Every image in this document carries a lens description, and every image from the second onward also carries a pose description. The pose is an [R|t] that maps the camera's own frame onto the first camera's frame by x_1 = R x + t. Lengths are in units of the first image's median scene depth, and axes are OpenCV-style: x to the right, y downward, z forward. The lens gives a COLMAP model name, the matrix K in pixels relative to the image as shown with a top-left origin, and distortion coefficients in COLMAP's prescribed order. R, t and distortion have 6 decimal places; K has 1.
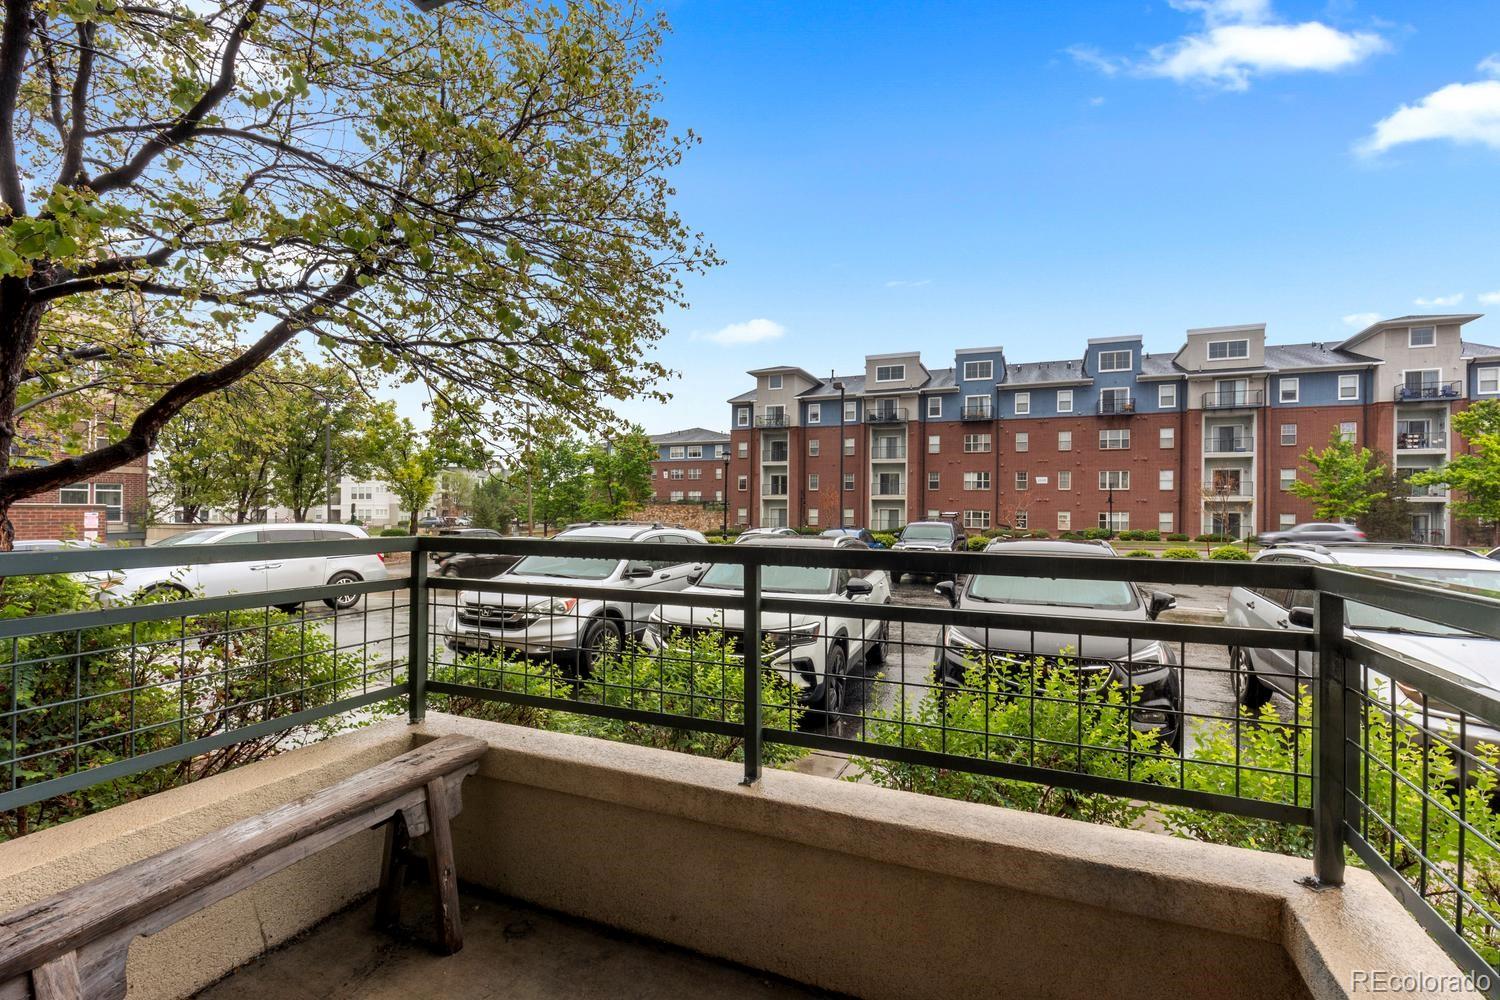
lens RADIAL K [[674.8, 0, 749.5], [0, 674.8, 506.0], [0, 0, 1]] dist [0.005960, -0.001719]
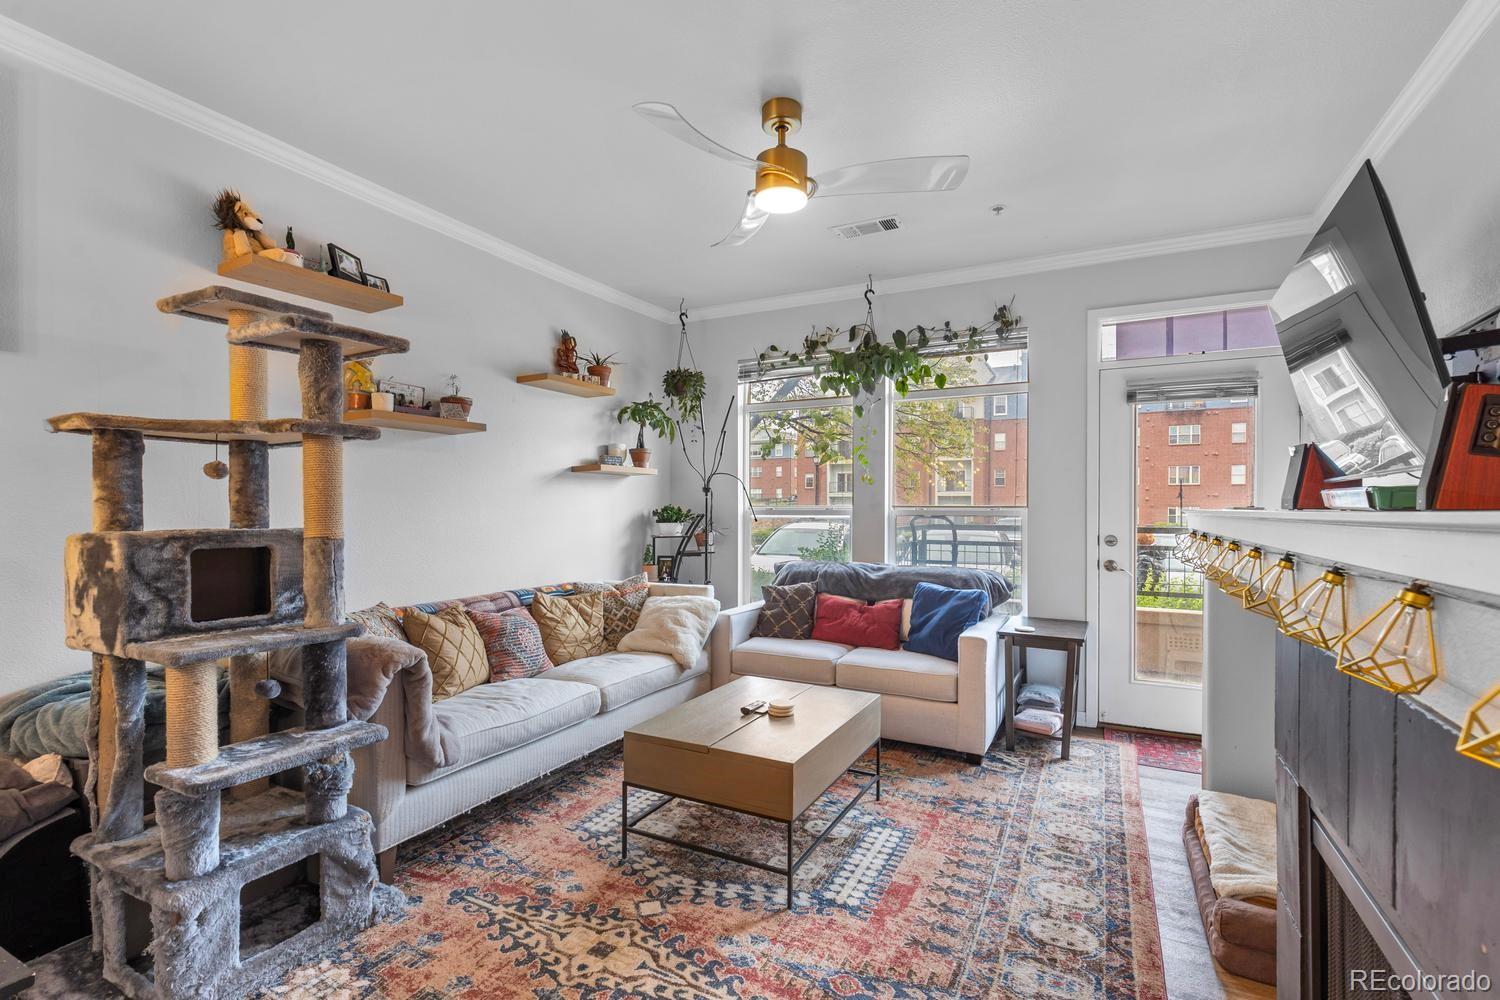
lens RADIAL K [[674.8, 0, 748.4], [0, 674.8, 513.6], [0, 0, 1]] dist [0.005960, -0.001719]
pose [[0.997498, -0.006314, -0.070415, -0.039551], [0.007413, 0.999854, 0.015364, -0.000543], [0.070308, -0.015847, 0.997399, -0.057717]]
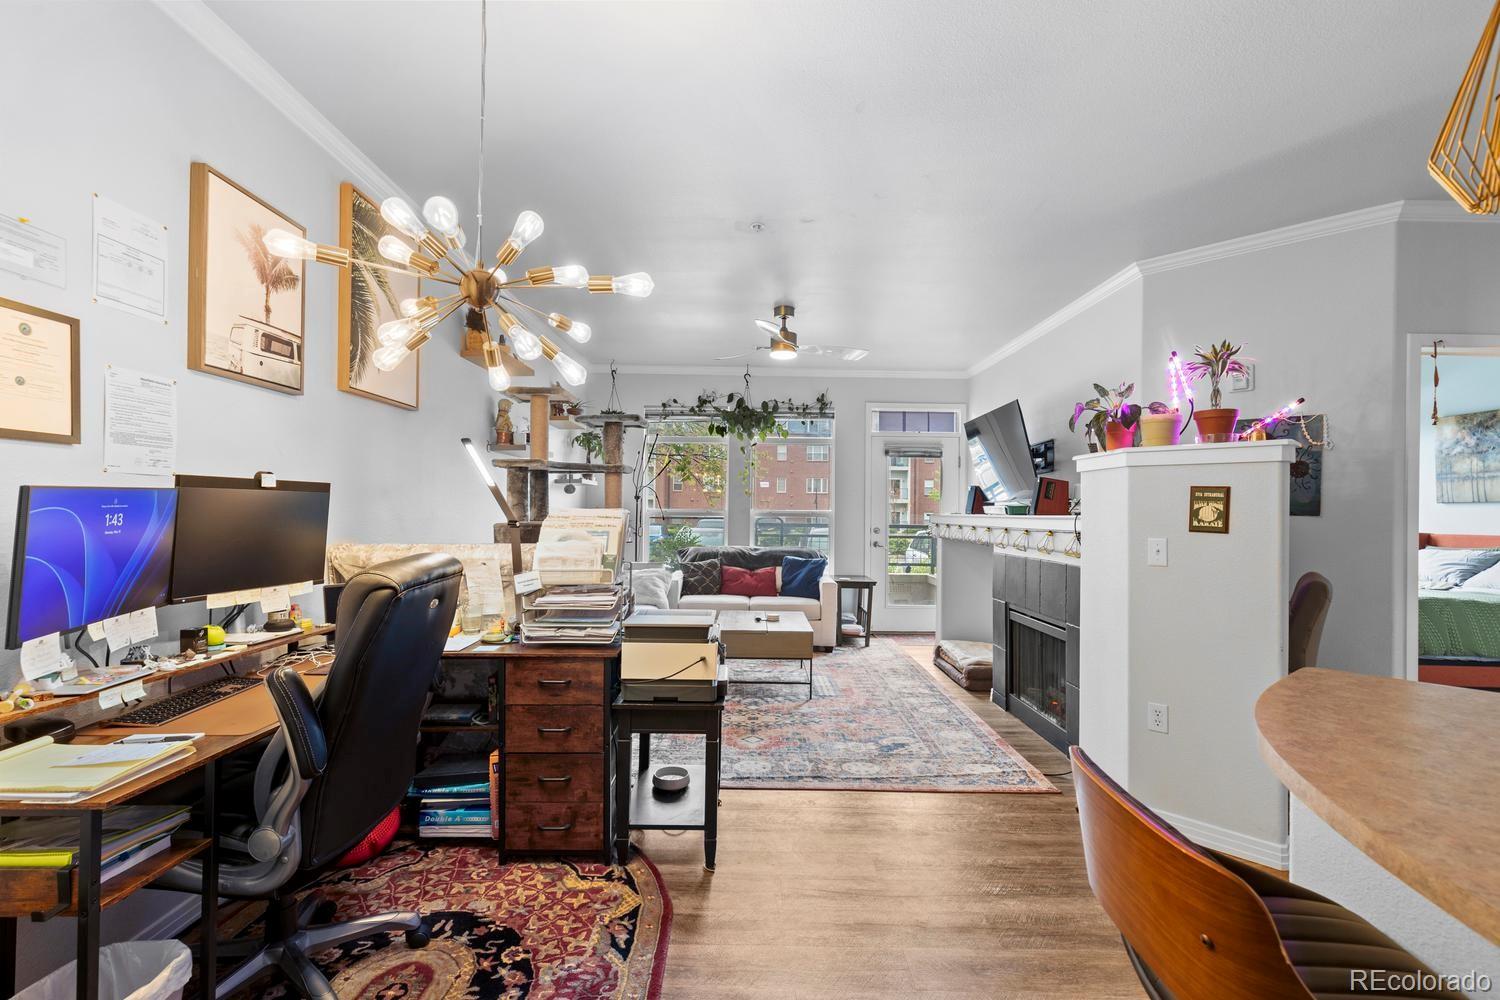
lens RADIAL K [[674.8, 0, 747.9], [0, 674.8, 506.6], [0, 0, 1]] dist [0.005960, -0.001719]
pose [[0.914889, 0.005061, 0.403674, -0.087234], [-0.006557, 0.999976, 0.002323, -0.001126], [-0.403652, -0.004772, 0.914900, -0.097216]]
